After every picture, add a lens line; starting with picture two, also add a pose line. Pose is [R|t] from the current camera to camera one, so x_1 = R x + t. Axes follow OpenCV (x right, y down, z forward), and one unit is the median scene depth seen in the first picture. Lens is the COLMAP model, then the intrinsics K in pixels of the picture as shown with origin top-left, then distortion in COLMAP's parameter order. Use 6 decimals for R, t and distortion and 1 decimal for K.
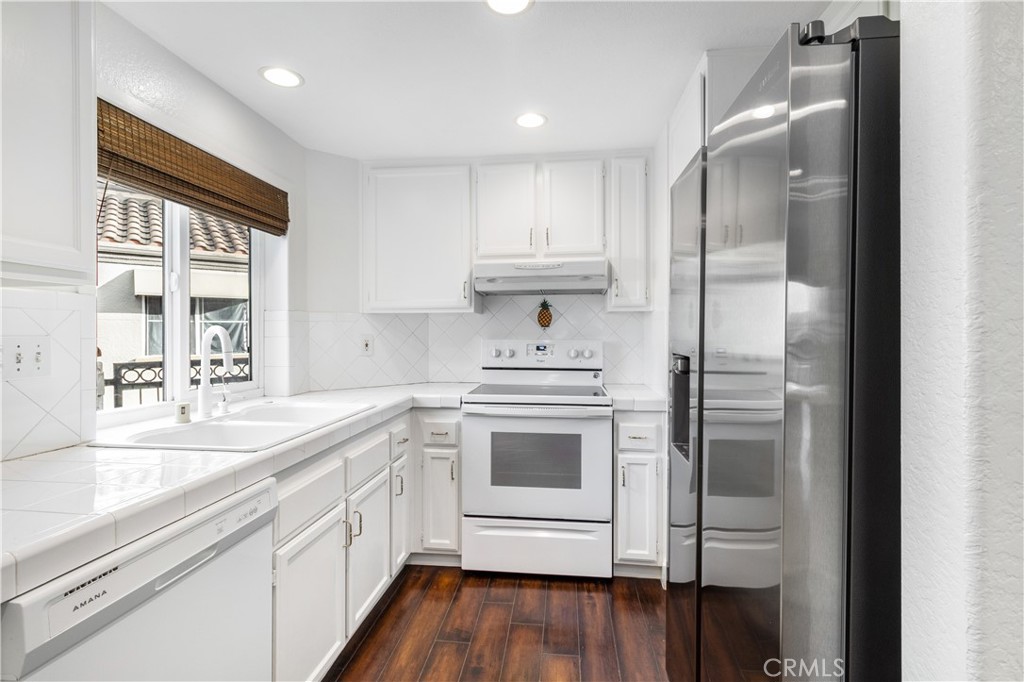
lens RADIAL K [[467.9, 0, 509.5], [0, 467.9, 332.7], [0, 0, 1]] dist [0.002291, 0.000763]
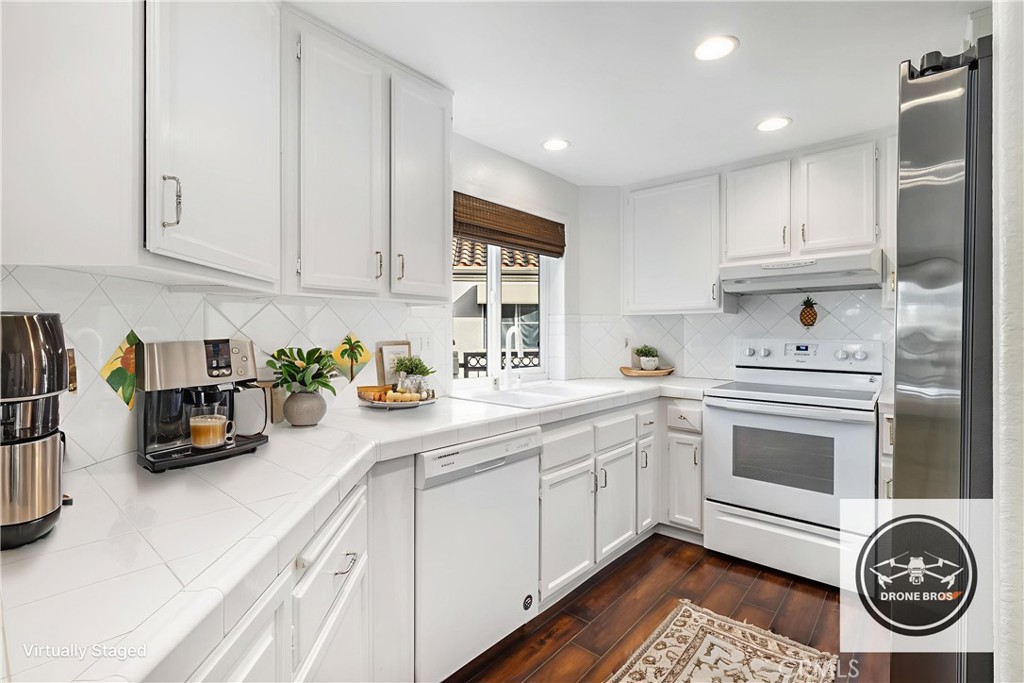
lens RADIAL K [[471.6, 0, 513.3], [0, 471.6, 333.9], [0, 0, 1]] dist [-0.000737, 0.000388]
pose [[0.823133, 0.004266, -0.567833, 0.155116], [-0.002607, 0.999990, 0.003734, 0.001997], [0.567843, -0.001593, 0.823135, -0.161370]]
